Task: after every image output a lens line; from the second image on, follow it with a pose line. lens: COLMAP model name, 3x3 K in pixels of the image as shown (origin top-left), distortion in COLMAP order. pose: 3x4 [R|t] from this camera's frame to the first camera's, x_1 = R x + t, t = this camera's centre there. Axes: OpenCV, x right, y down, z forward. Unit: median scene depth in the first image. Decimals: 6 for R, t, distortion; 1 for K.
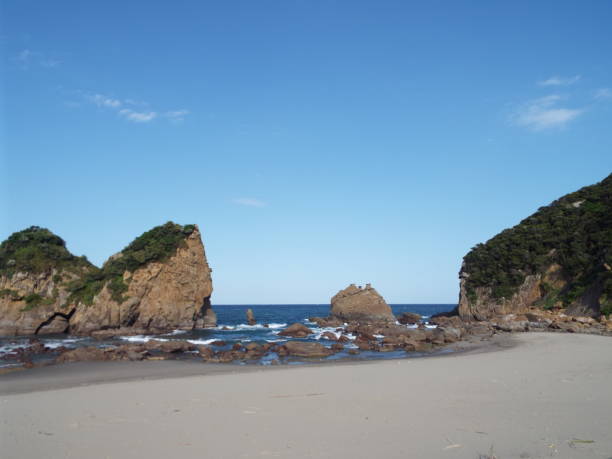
lens RADIAL K [[449.8, 0, 306.0], [0, 449.8, 229.5], [0, 0, 1]] dist [-0.032067, 0.057759]
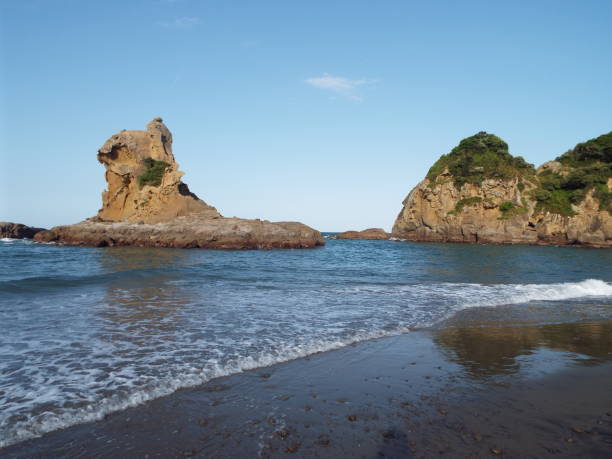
lens RADIAL K [[450.8, 0, 306.0], [0, 450.8, 229.5], [0, 0, 1]] dist [-0.006084, 0.003653]
pose [[0.972051, 0.026766, -0.233238, -0.792588], [0.011812, 0.986645, 0.162455, 0.039990], [0.234471, -0.160670, 0.958754, -0.029851]]
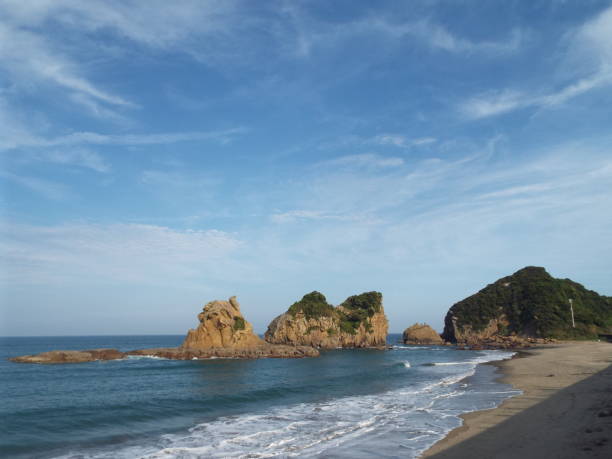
lens RADIAL K [[454.6, 0, 306.0], [0, 454.6, 229.5], [0, 0, 1]] dist [-0.036573, 0.000048]
pose [[0.915872, 0.092098, 0.390763, -1.493641], [-0.067214, 0.994769, -0.076918, -0.120639], [-0.395803, 0.044182, 0.917272, -0.764229]]
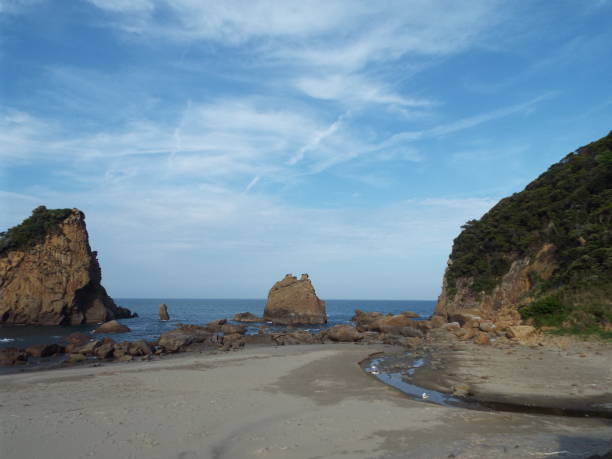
lens RADIAL K [[446.7, 0, 311.1], [0, 446.7, 230.7], [0, 0, 1]] dist [-0.004980, -0.003886]
pose [[0.957632, -0.034572, -0.285911, 0.521365], [0.038809, 0.999205, 0.009163, 0.048839], [0.285367, -0.019870, 0.958212, 0.310790]]
